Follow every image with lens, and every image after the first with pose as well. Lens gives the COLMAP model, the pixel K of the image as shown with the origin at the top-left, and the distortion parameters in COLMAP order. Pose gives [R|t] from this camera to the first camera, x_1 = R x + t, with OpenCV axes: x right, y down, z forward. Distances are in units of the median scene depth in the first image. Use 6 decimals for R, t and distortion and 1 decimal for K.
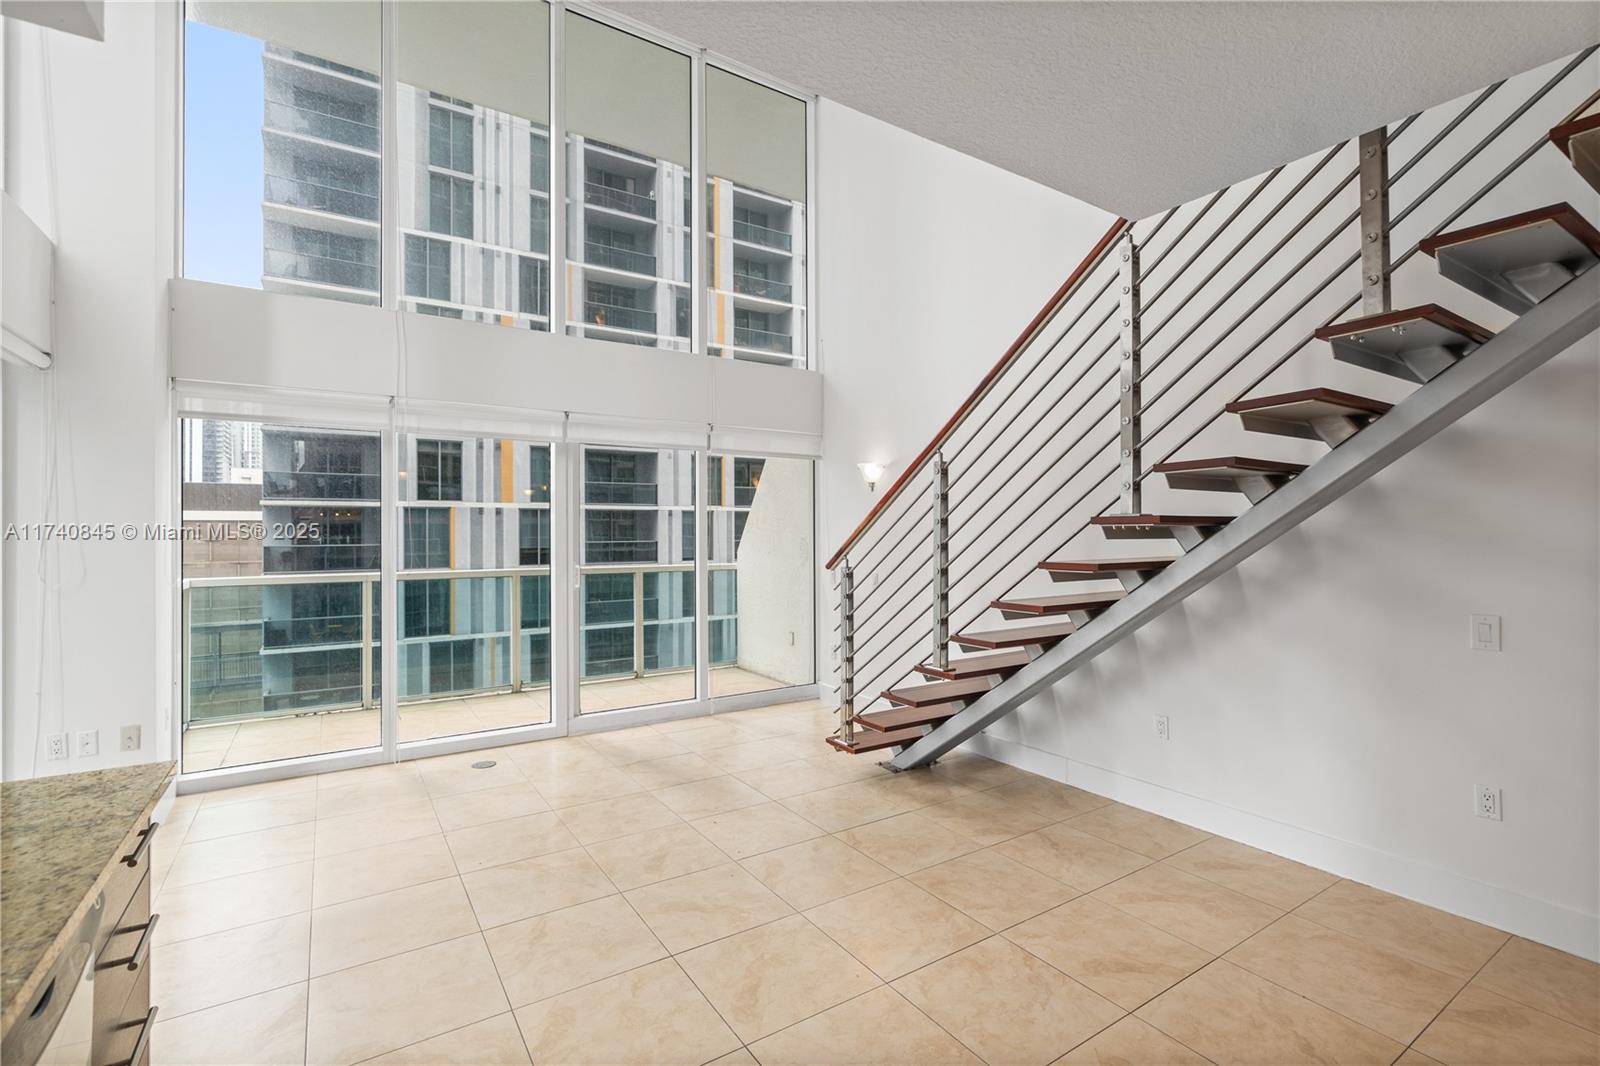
lens RADIAL K [[728.6, 0, 799.7], [0, 728.6, 531.0], [0, 0, 1]] dist [-0.006064, 0.002601]
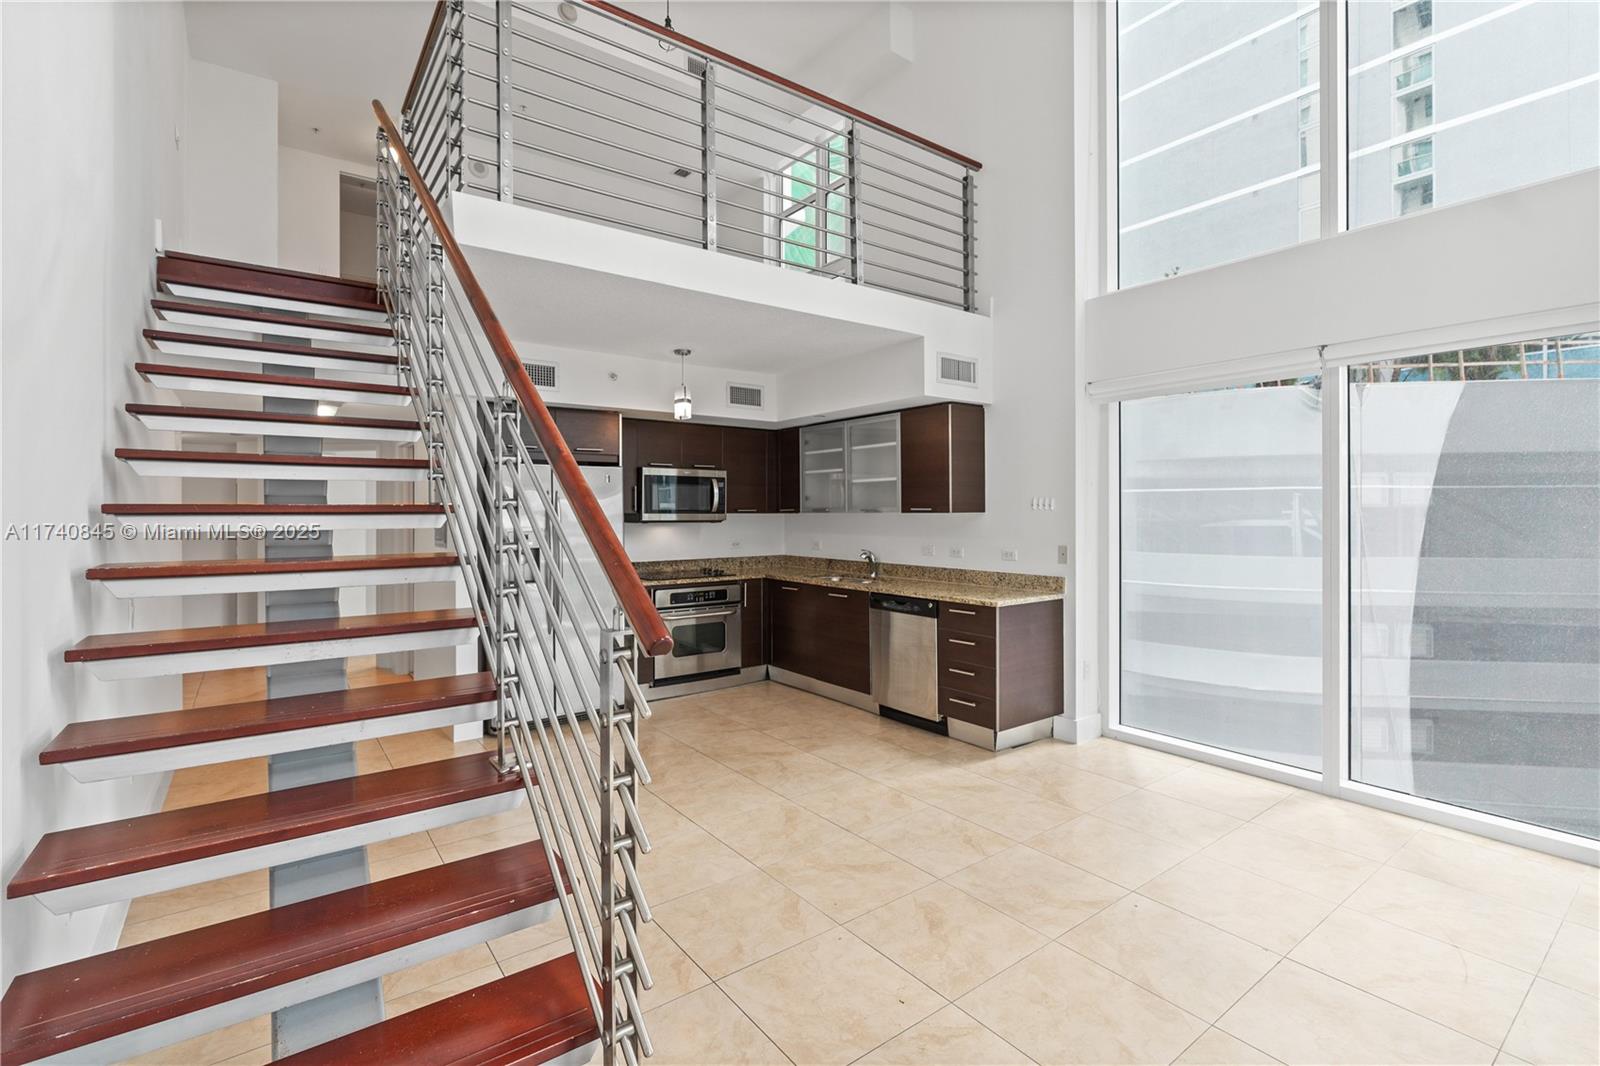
lens RADIAL K [[728.6, 0, 792.4], [0, 728.6, 509.2], [0, 0, 1]] dist [-0.006064, 0.002601]
pose [[-0.998487, 0.009587, -0.054154, 0.003720], [0.009854, 0.999941, -0.004668, -0.006470], [0.054106, -0.005195, -0.998522, 1.803006]]
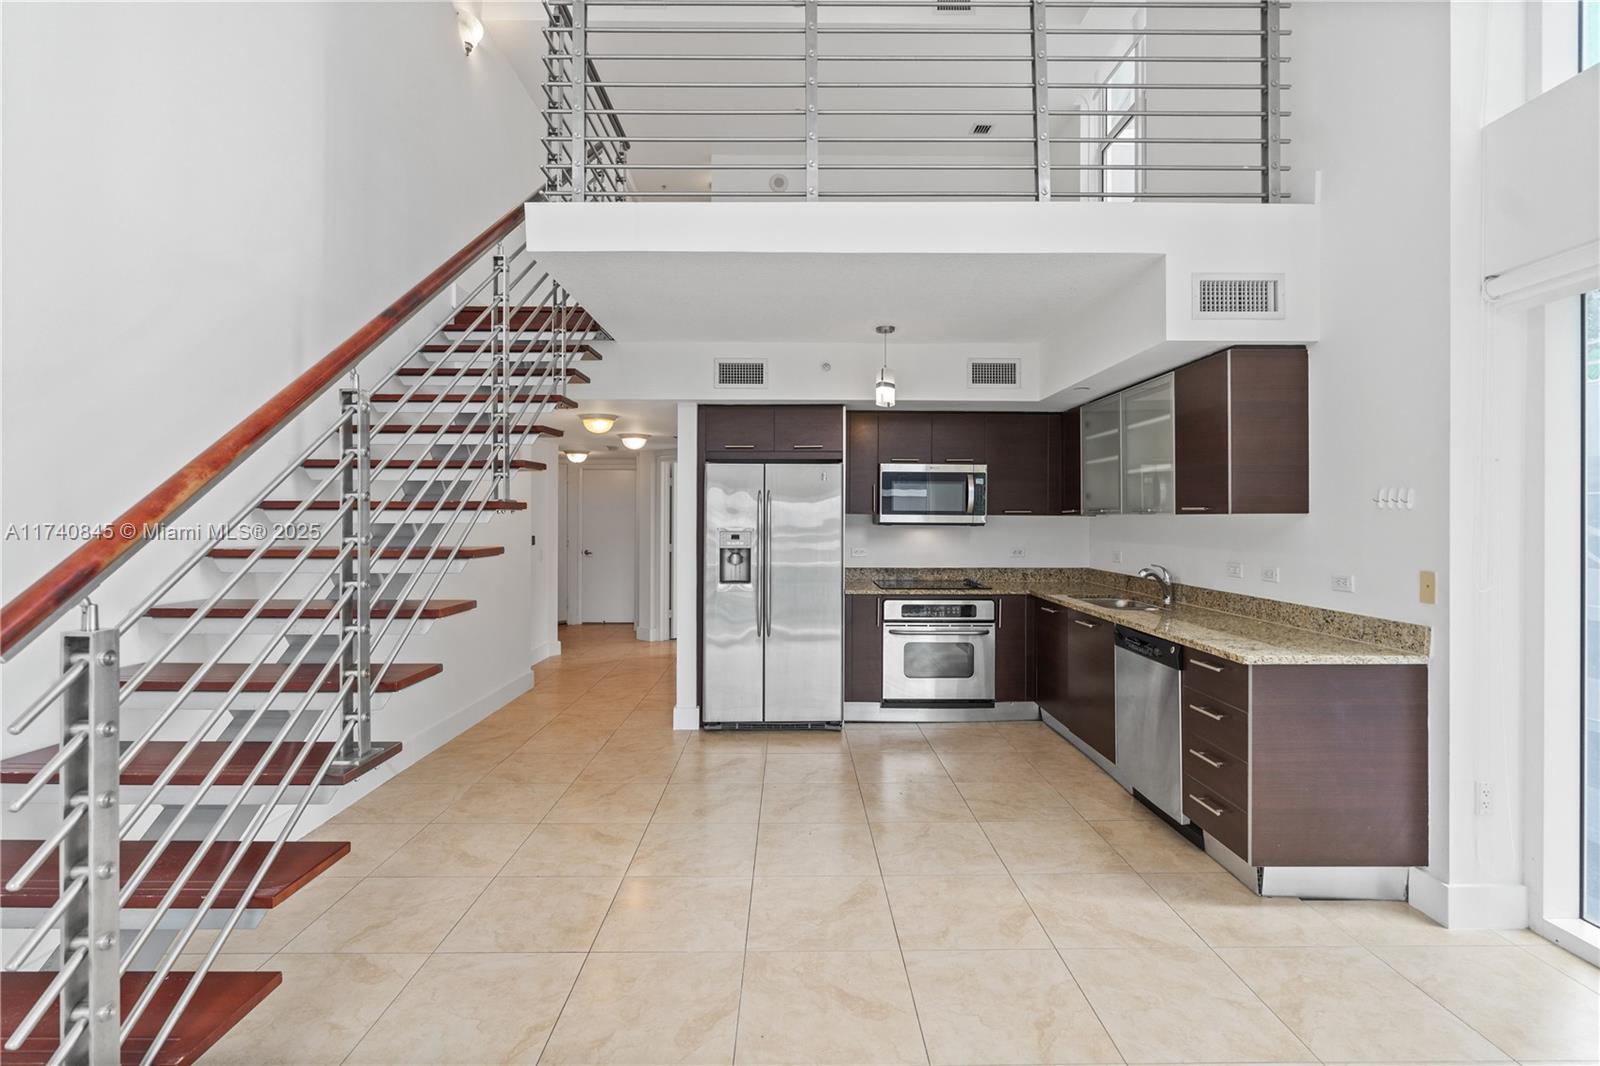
lens RADIAL K [[728.6, 0, 794.5], [0, 728.6, 516.1], [0, 0, 1]] dist [-0.006064, 0.002601]
pose [[-0.838982, 0.004741, 0.544138, -0.455901], [0.001039, 0.999974, -0.007111, 0.006754], [-0.544158, -0.005401, -0.838966, 1.467407]]
